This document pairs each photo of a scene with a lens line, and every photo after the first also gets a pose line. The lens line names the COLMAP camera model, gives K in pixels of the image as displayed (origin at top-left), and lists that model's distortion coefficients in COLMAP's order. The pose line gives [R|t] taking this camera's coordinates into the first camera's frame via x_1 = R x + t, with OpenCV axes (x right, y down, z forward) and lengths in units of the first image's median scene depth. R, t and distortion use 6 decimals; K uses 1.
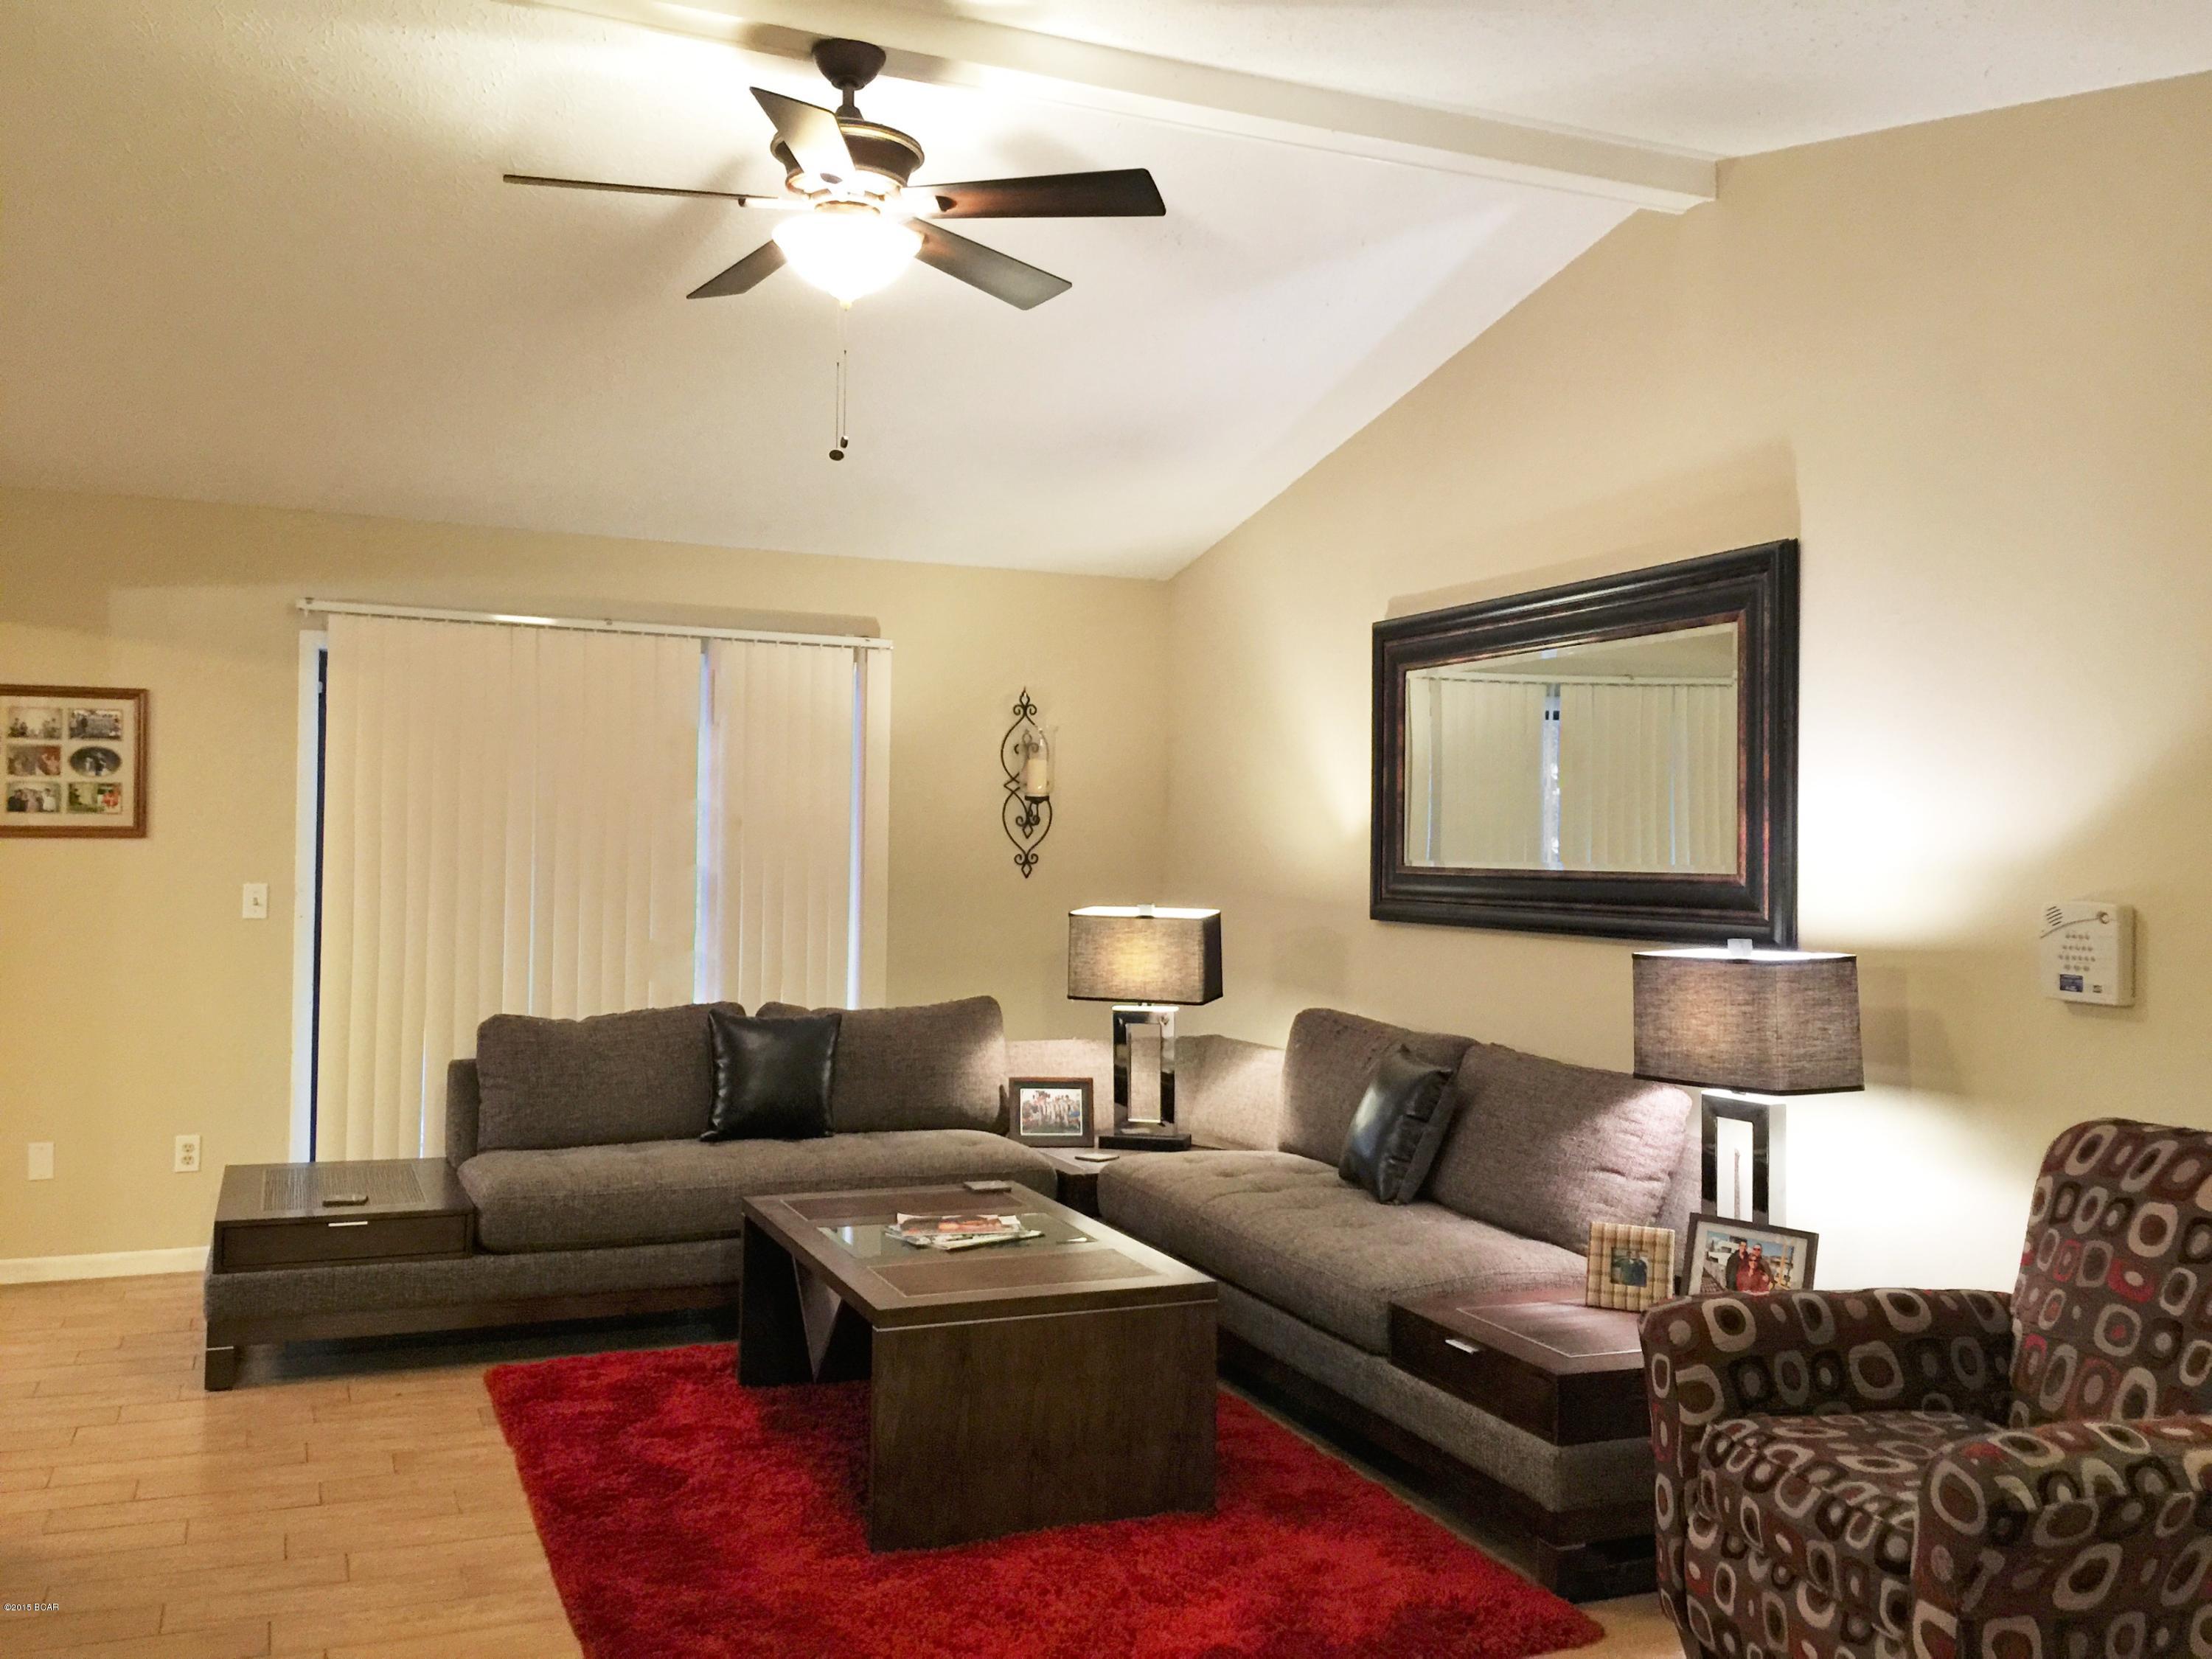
lens RADIAL K [[1907.4, 0, 1106.0], [0, 1907.4, 829.5], [0, 0, 1]] dist [0.079806, -0.117825]
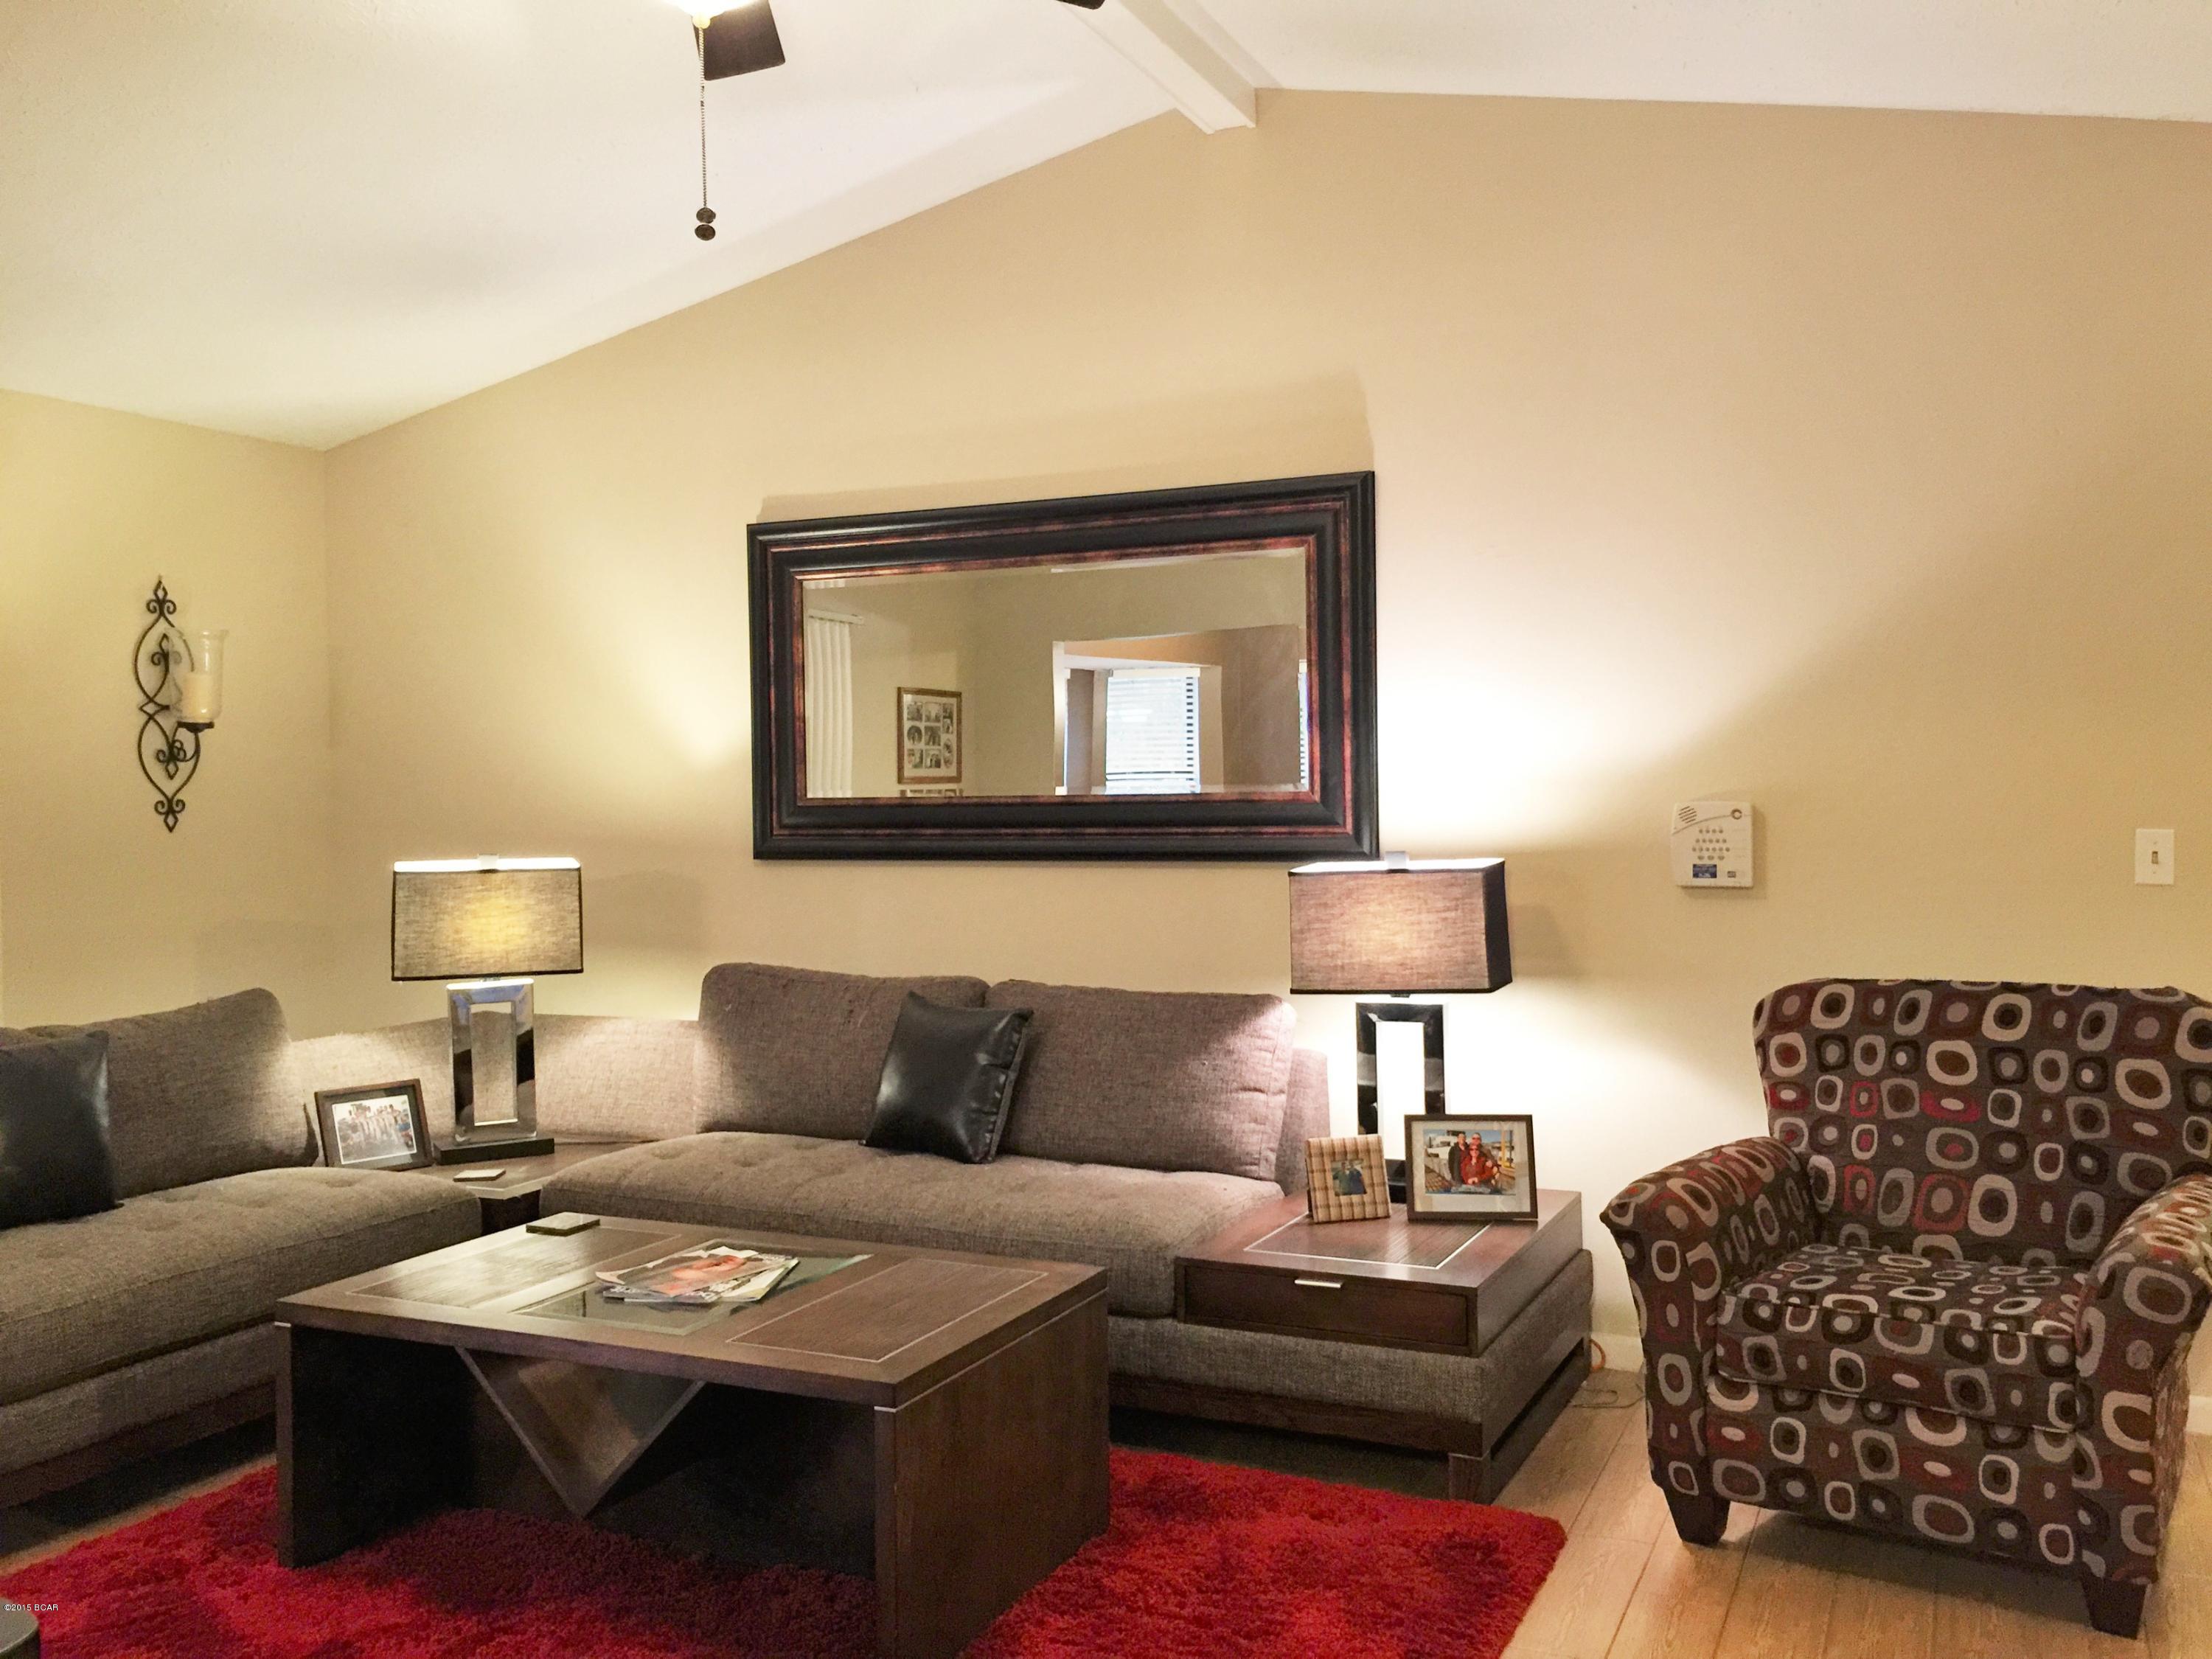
lens RADIAL K [[1907.4, 0, 1106.0], [0, 1907.4, 829.5], [0, 0, 1]] dist [0.079806, -0.117825]
pose [[0.740207, -0.037919, 0.671309, -0.456356], [0.016928, 0.999143, 0.037772, 0.003396], [-0.672166, -0.016595, 0.740214, 0.315499]]
